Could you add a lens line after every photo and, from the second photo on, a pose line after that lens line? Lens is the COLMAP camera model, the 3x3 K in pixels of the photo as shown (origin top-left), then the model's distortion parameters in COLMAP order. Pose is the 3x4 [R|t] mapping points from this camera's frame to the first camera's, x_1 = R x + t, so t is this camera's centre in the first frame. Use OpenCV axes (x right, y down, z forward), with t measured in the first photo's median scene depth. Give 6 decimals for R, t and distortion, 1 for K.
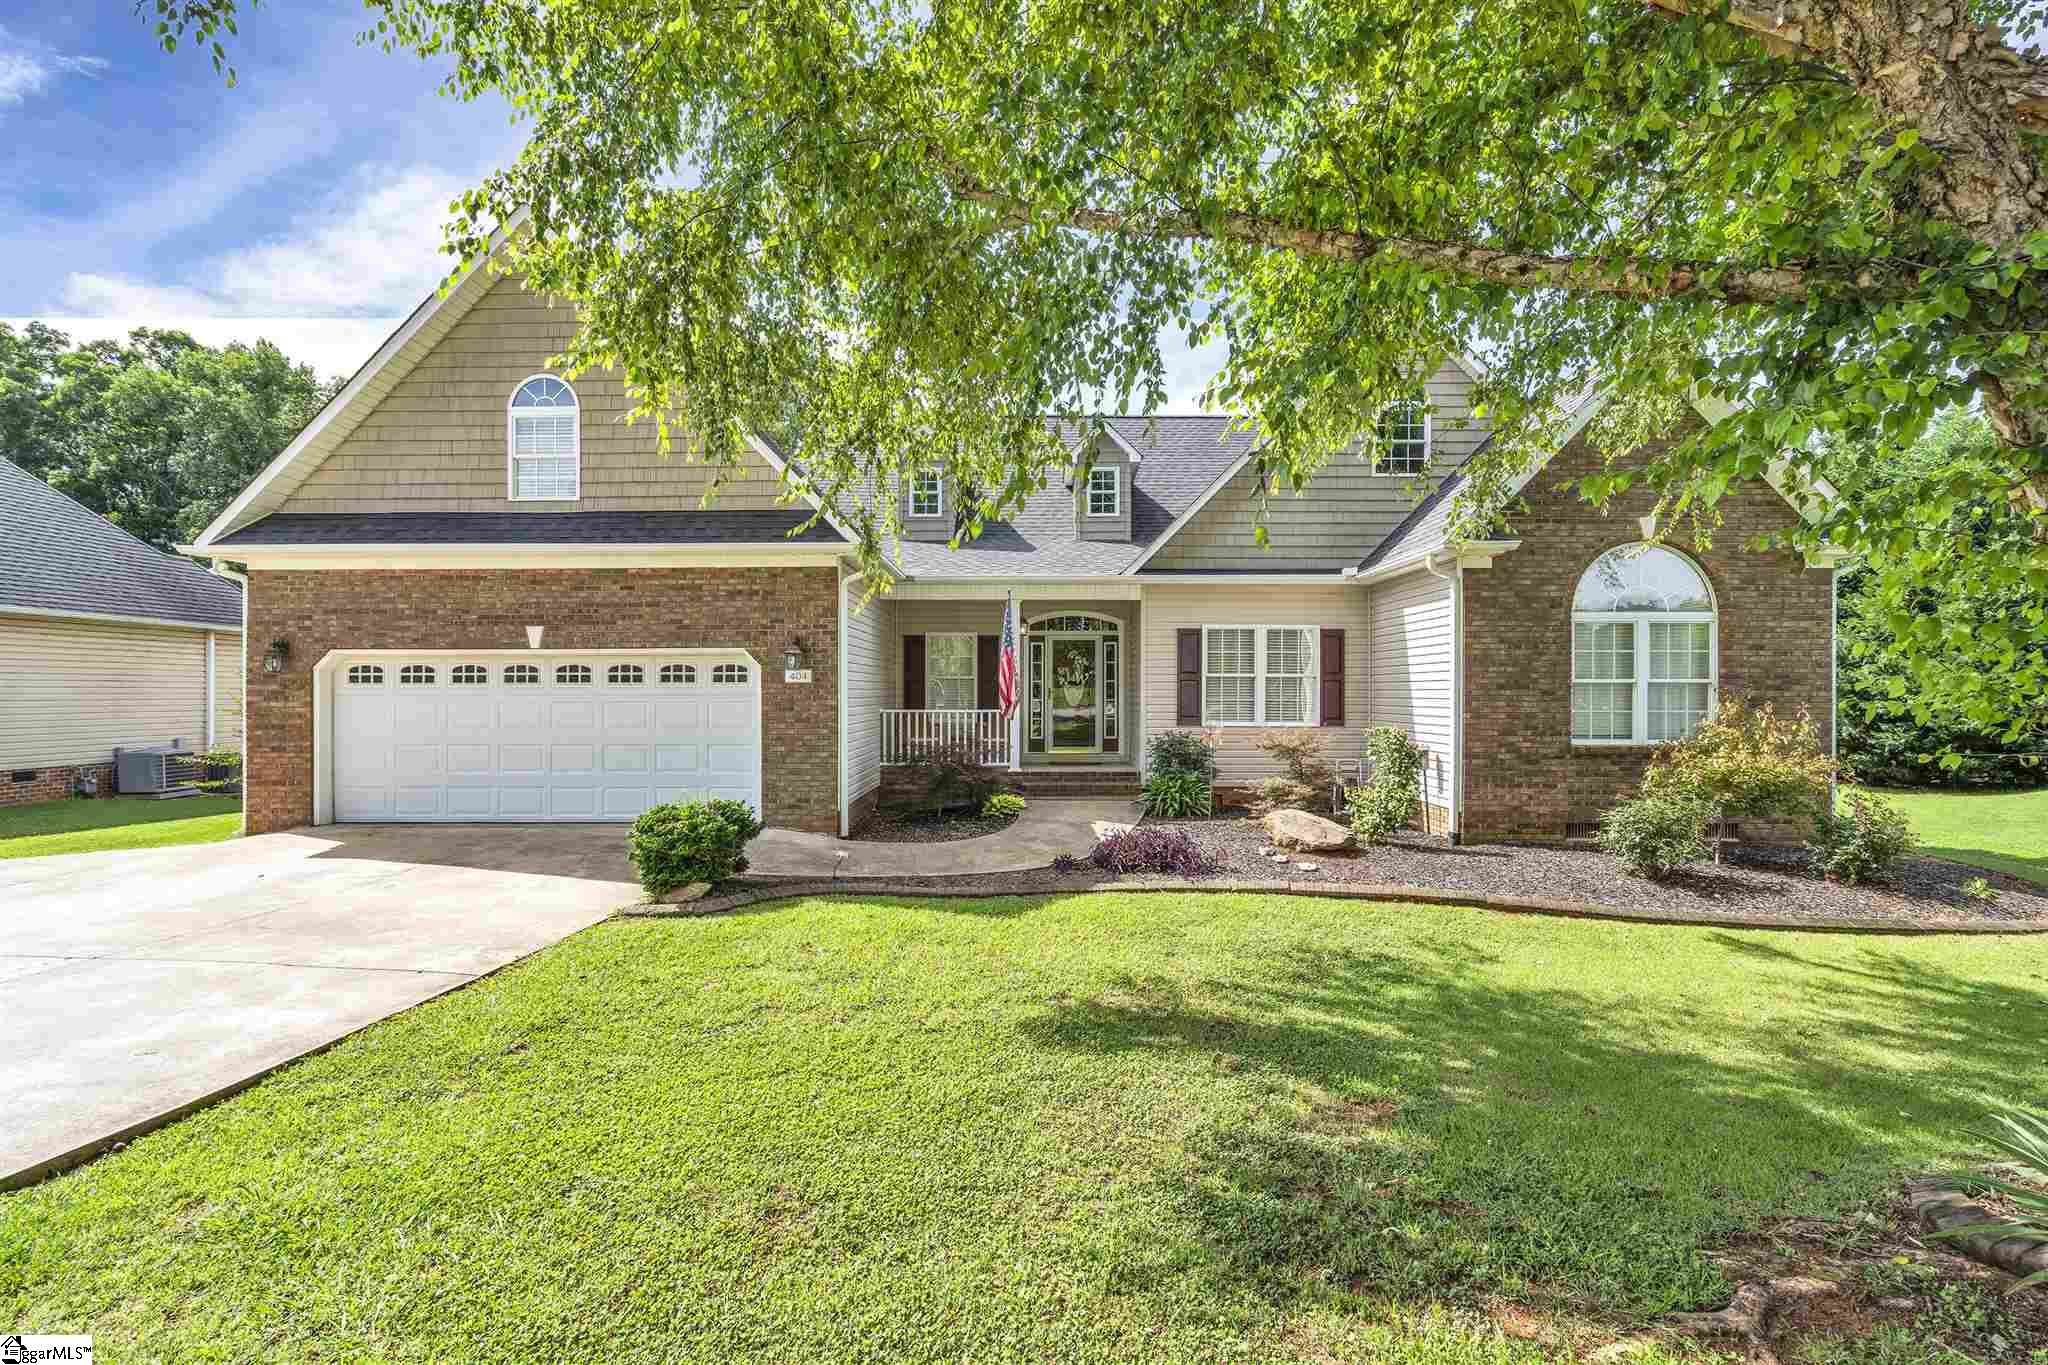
lens RADIAL K [[925.9, 0, 1019.9], [0, 925.9, 681.2], [0, 0, 1]] dist [-0.006007, 0.006857]
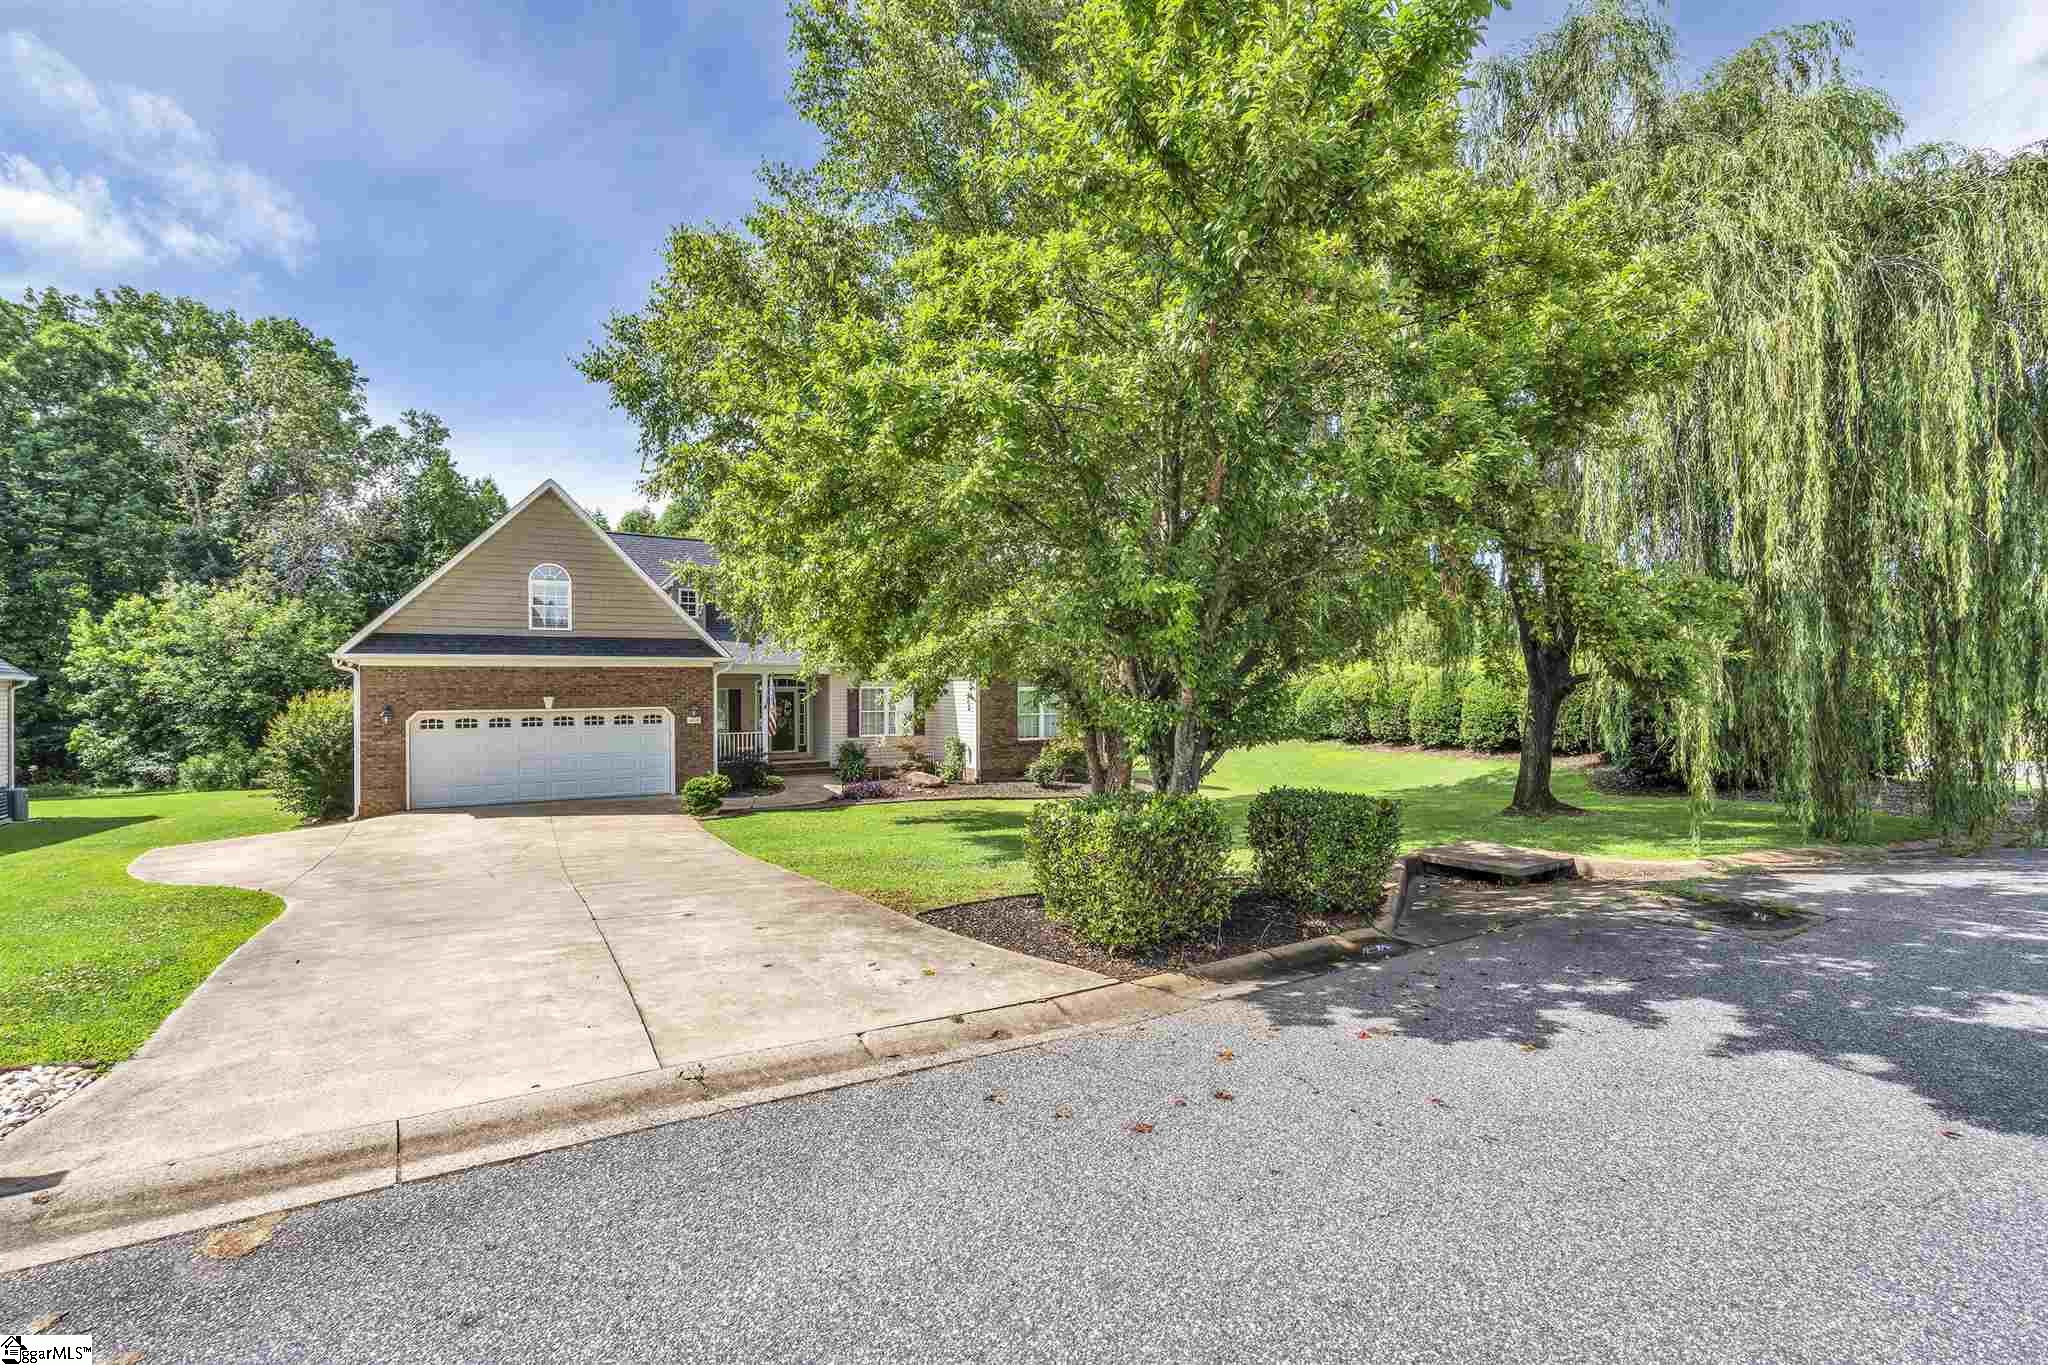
lens RADIAL K [[924.7, 0, 1019.6], [0, 924.7, 692.2], [0, 0, 1]] dist [-0.001366, 0.000888]
pose [[0.858343, -0.007293, 0.513024, -0.665127], [0.002183, 0.999942, 0.010562, -0.086712], [-0.513071, -0.007946, 0.858309, -1.121135]]
